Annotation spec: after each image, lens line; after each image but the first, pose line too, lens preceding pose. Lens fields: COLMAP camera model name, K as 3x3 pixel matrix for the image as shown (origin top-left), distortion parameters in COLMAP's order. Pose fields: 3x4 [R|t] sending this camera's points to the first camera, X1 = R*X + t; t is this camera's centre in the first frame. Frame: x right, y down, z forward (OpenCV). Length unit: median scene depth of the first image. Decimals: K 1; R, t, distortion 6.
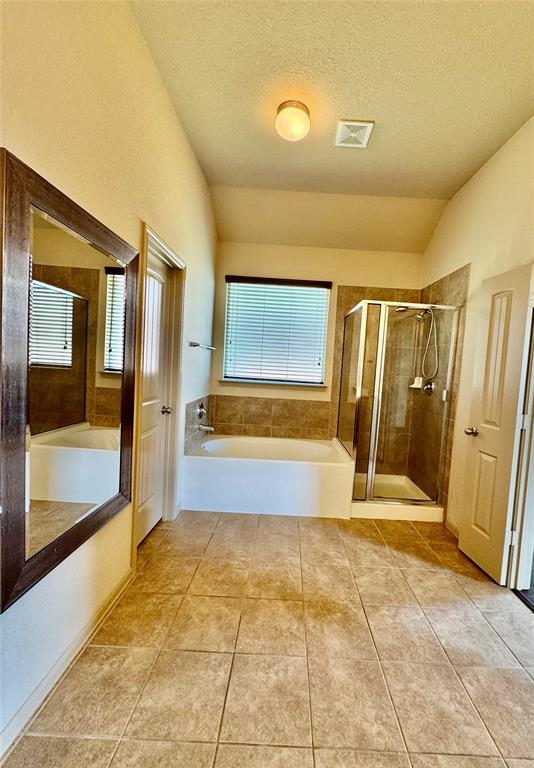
lens RADIAL K [[313.7, 0, 281.5], [0, 313.7, 384.7], [0, 0, 1]] dist [-0.001886, 0.000013]
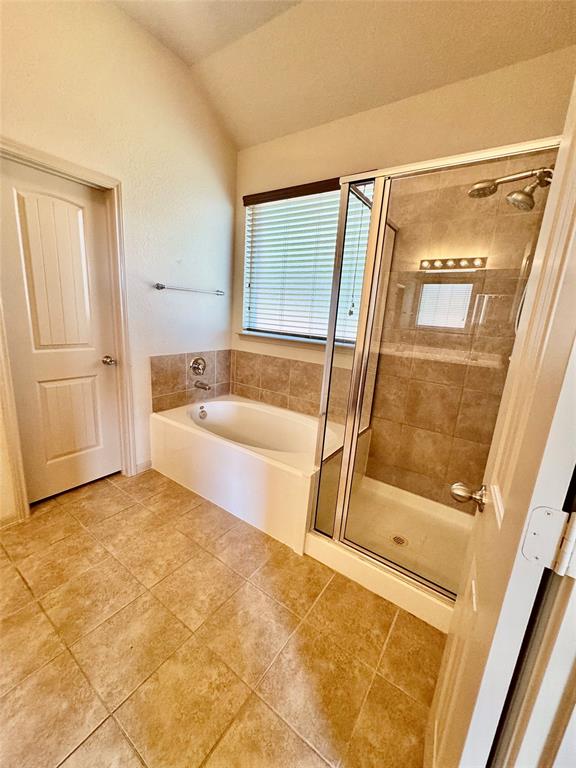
lens RADIAL K [[307.9, 0, 288.2], [0, 307.9, 383.4], [0, 0, 1]] dist [0.000200, -0.000007]
pose [[0.820688, 0.125646, -0.557391, 0.501733], [-0.054998, 0.988364, 0.141817, -0.005506], [0.568724, -0.085732, 0.818048, 0.501541]]
